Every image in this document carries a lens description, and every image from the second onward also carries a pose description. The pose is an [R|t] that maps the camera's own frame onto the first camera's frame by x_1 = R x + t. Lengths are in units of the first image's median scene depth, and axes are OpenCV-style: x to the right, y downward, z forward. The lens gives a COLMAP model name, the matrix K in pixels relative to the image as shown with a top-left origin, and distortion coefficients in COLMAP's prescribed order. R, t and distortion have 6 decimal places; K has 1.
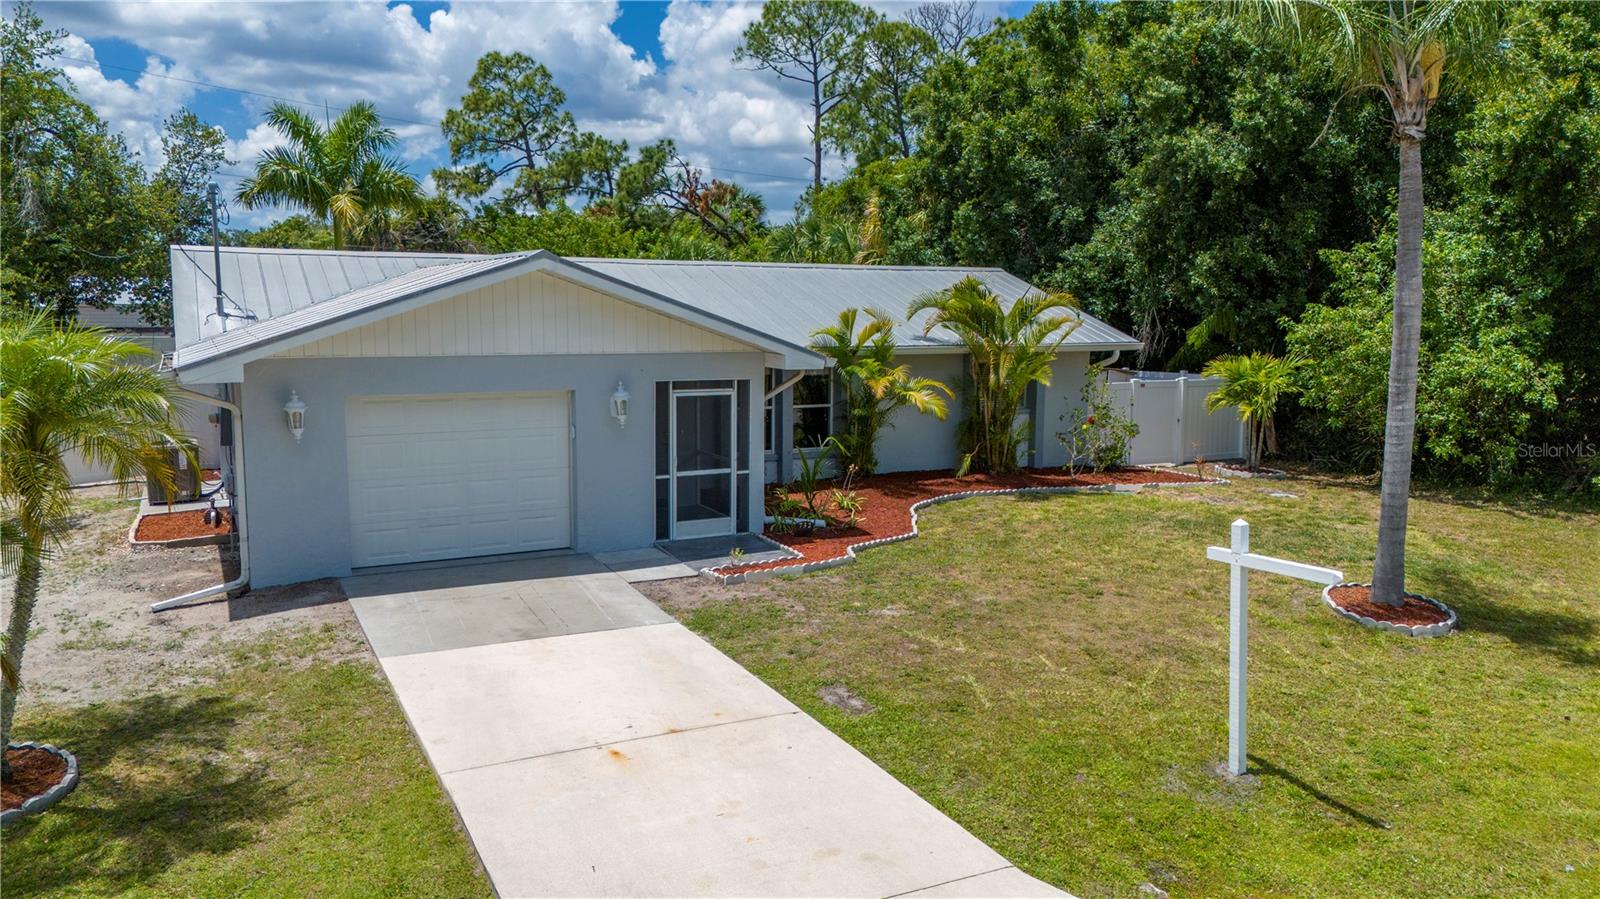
lens RADIAL K [[1172.9, 0, 797.3], [0, 1172.9, 444.6], [0, 0, 1]] dist [0.081542, -0.073938]
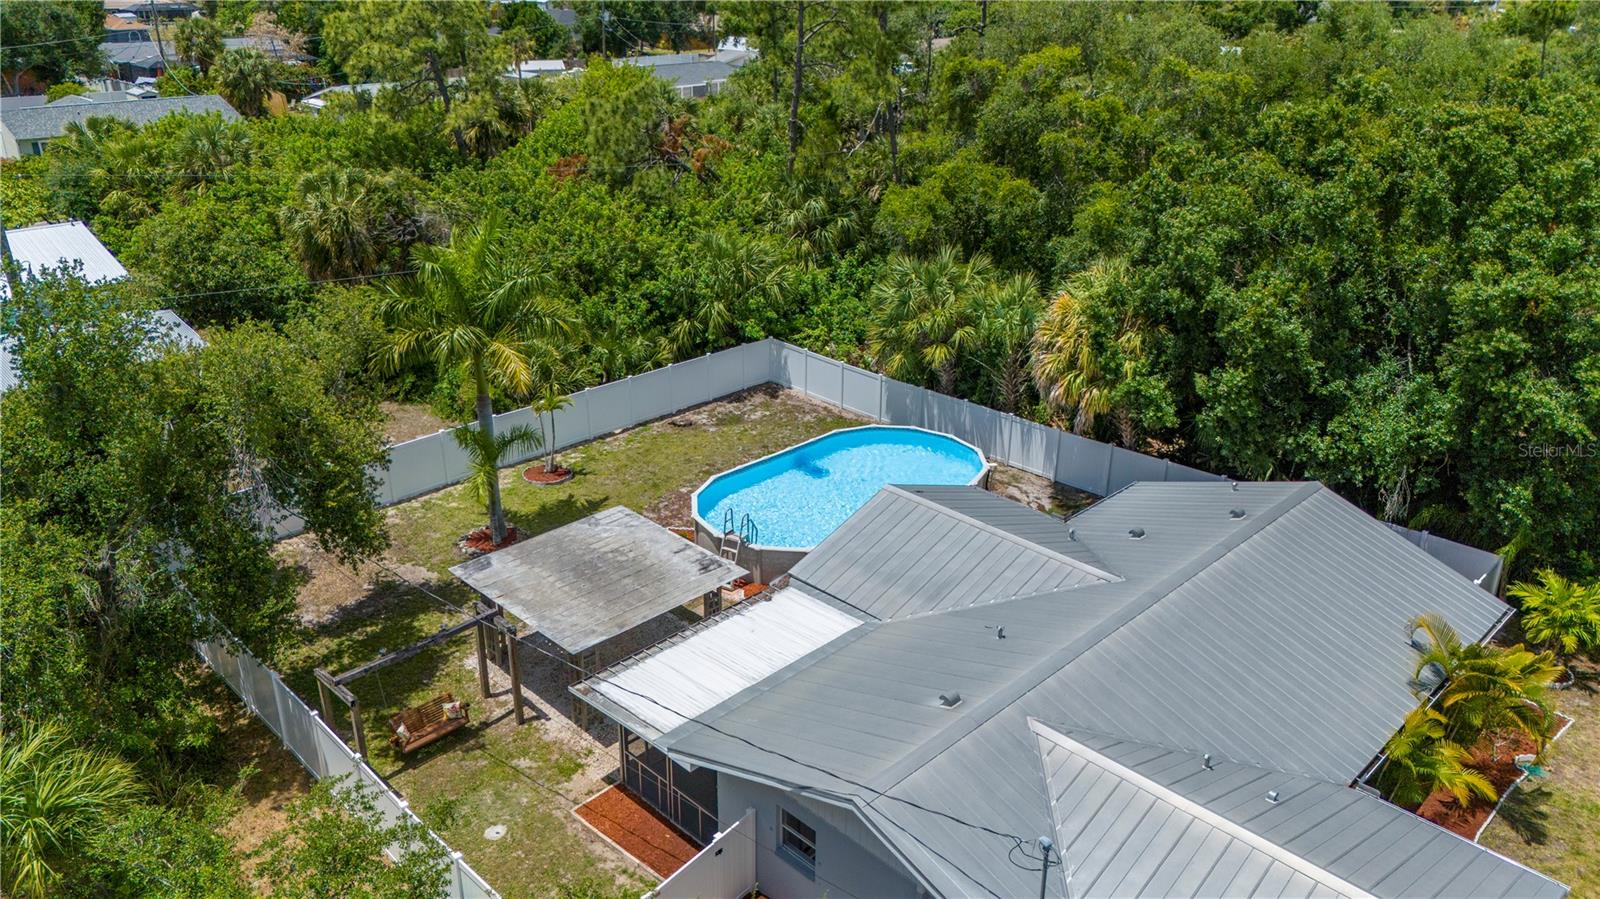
lens RADIAL K [[1179.0, 0, 800.0], [0, 1179.0, 449.5], [0, 0, 1]] dist [0.089886, -0.098978]
pose [[0.953082, -0.117275, 0.279072, -0.752877], [0.032629, 0.956334, 0.290448, -0.669009], [-0.300948, -0.267715, 0.915292, 0.221457]]
